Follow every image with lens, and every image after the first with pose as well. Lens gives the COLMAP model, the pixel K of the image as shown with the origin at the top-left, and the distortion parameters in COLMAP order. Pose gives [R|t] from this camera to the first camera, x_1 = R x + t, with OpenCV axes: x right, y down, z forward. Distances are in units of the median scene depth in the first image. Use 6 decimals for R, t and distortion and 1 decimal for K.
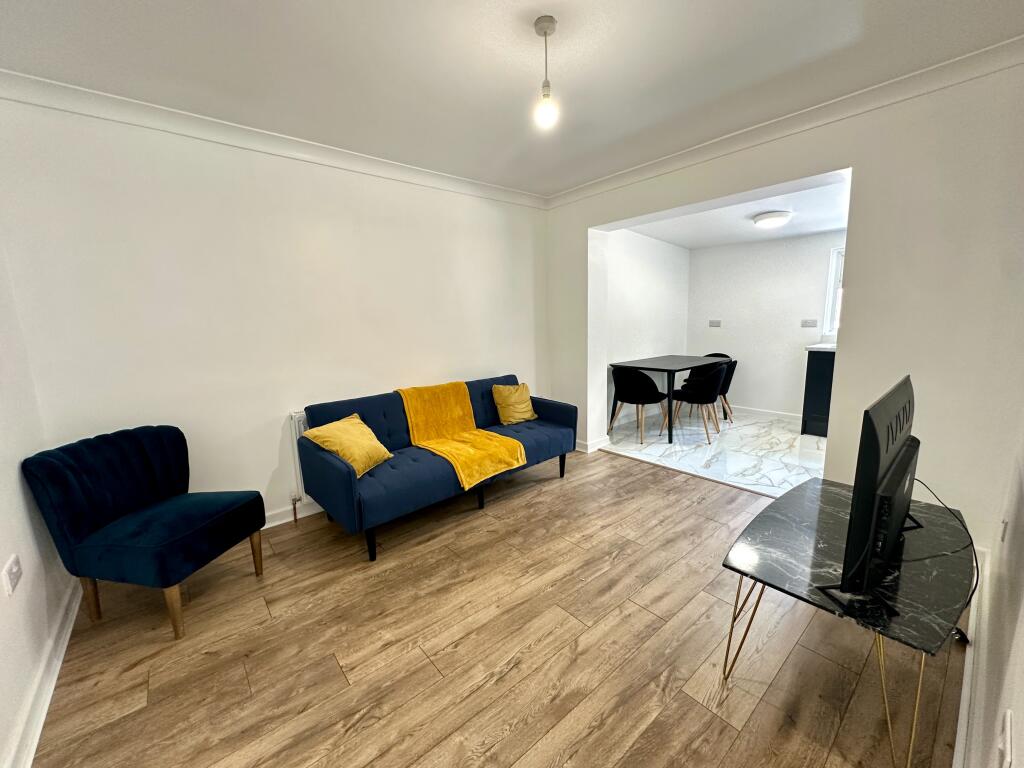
lens RADIAL K [[416.5, 0, 517.2], [0, 416.5, 383.8], [0, 0, 1]] dist [-0.002385, -0.000379]
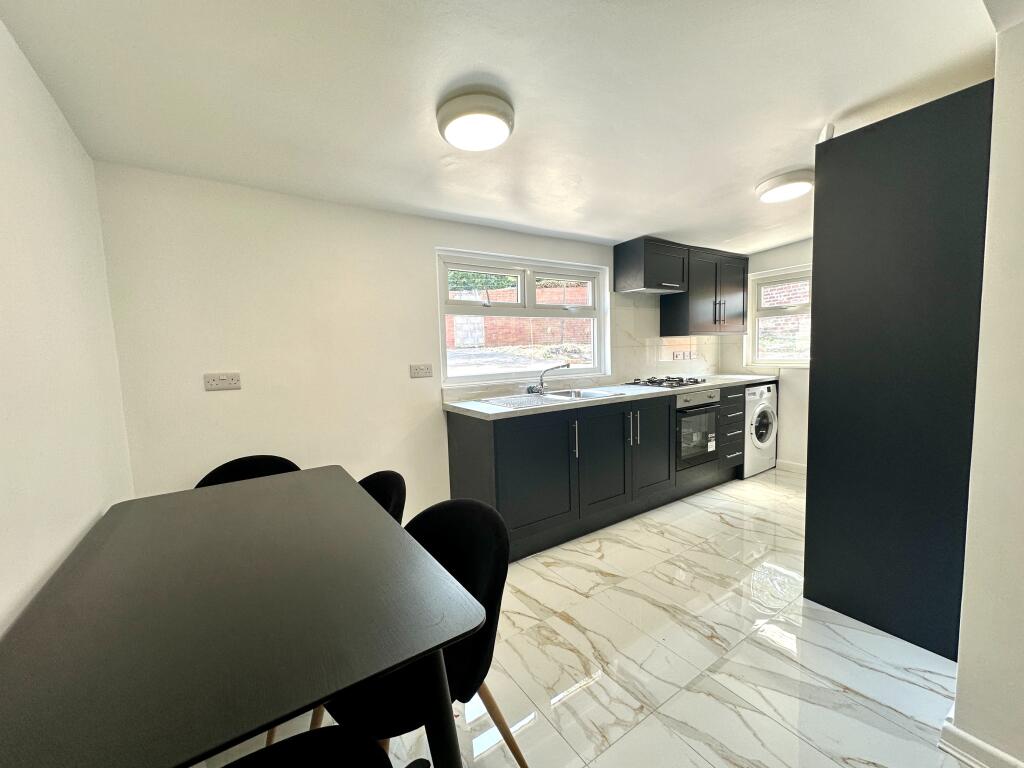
lens RADIAL K [[416.5, 0, 517.2], [0, 416.5, 383.8], [0, 0, 1]] dist [-0.002385, -0.000379]
pose [[0.145057, -0.075889, 0.986509, 0.166367], [0.176262, 0.983087, 0.049708, -0.142295], [-0.973597, 0.166673, 0.155980, 0.841159]]
